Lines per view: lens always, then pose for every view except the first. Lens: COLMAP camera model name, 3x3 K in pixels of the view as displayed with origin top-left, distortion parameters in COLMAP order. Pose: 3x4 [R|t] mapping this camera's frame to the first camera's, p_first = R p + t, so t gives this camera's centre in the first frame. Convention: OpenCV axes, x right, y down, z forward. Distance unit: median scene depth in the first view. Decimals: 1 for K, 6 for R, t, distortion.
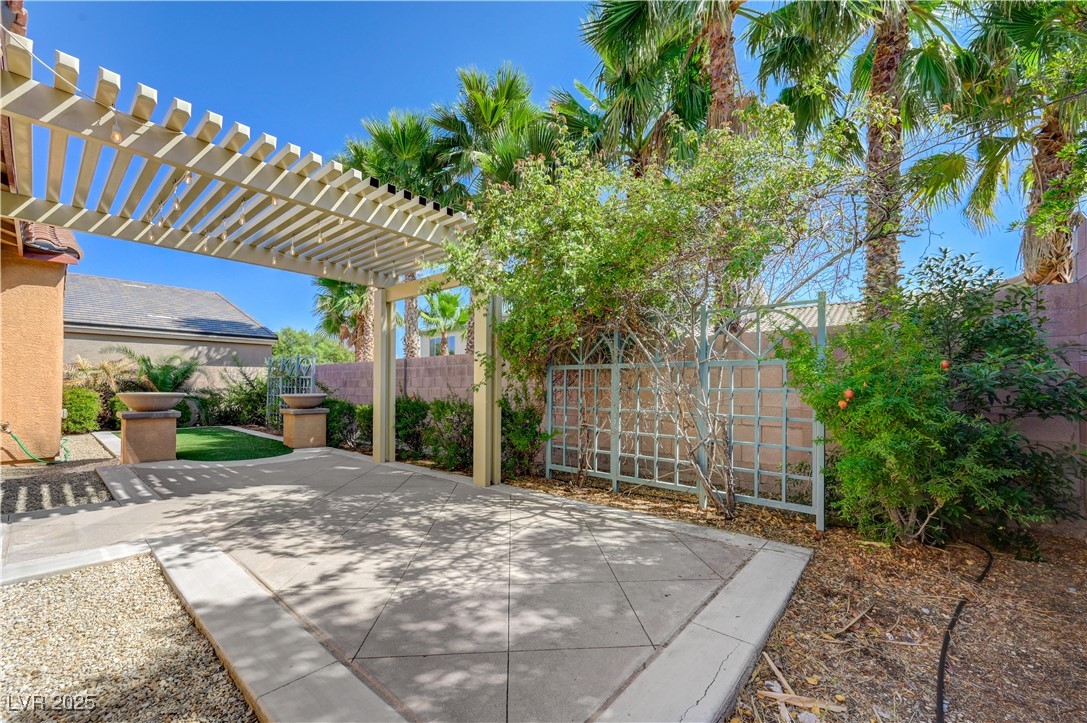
lens RADIAL K [[429.0, 0, 549.5], [0, 429.0, 378.6], [0, 0, 1]] dist [0.005224, 0.000223]
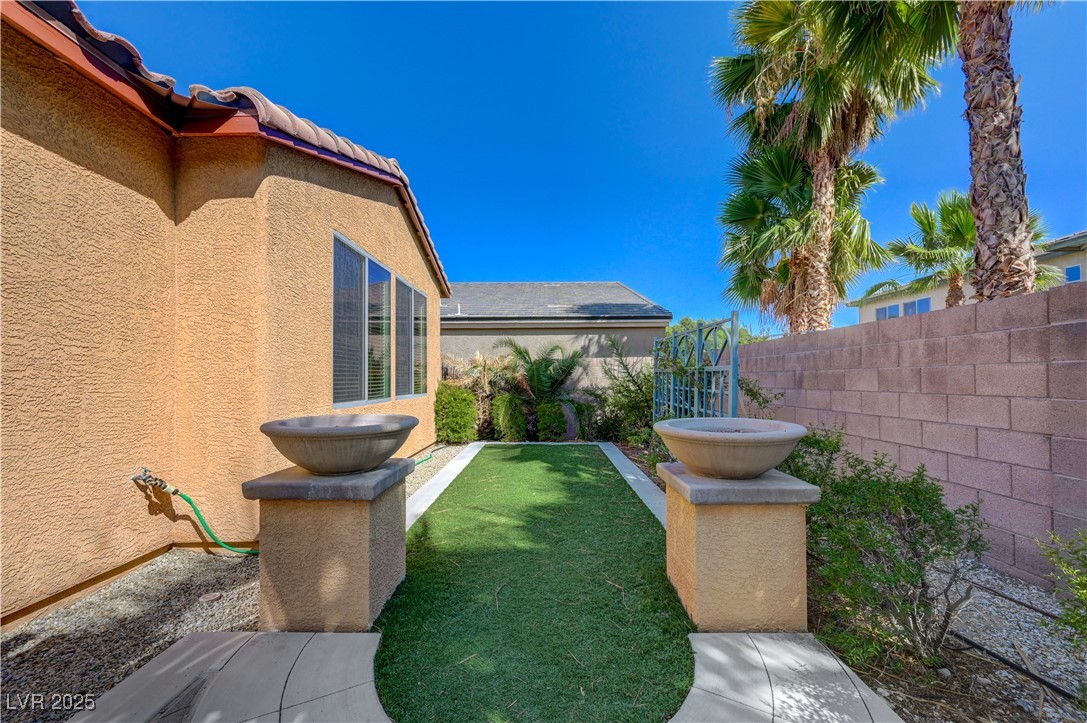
lens RADIAL K [[431.1, 0, 546.9], [0, 431.1, 374.7], [0, 0, 1]] dist [0.002109, 0.000346]
pose [[0.646410, -0.014432, -0.762854, -0.904213], [0.021243, 0.999774, -0.000914, -0.001434], [0.762694, -0.015615, 0.646571, 1.532239]]
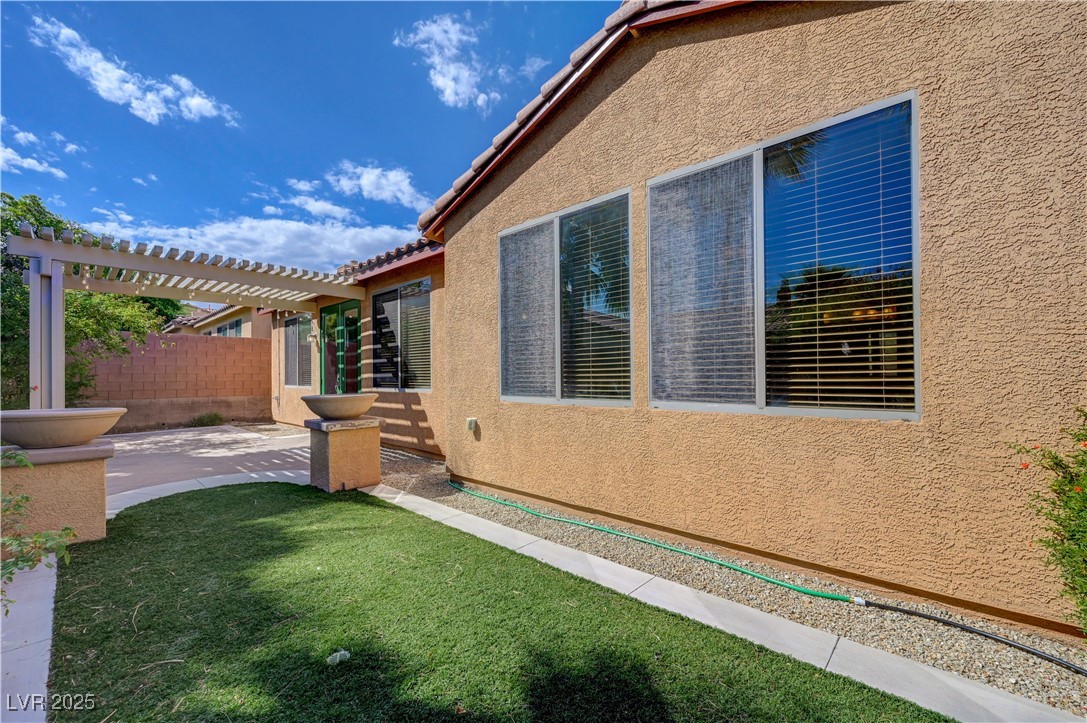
lens RADIAL K [[438.1, 0, 545.6], [0, 438.1, 371.2], [0, 0, 1]] dist [0.001144, 0.000065]
pose [[-0.998546, 0.005293, 0.053649, -2.253041], [0.003873, 0.999640, -0.026542, 0.024747], [-0.053770, -0.026296, -0.998207, 2.974349]]
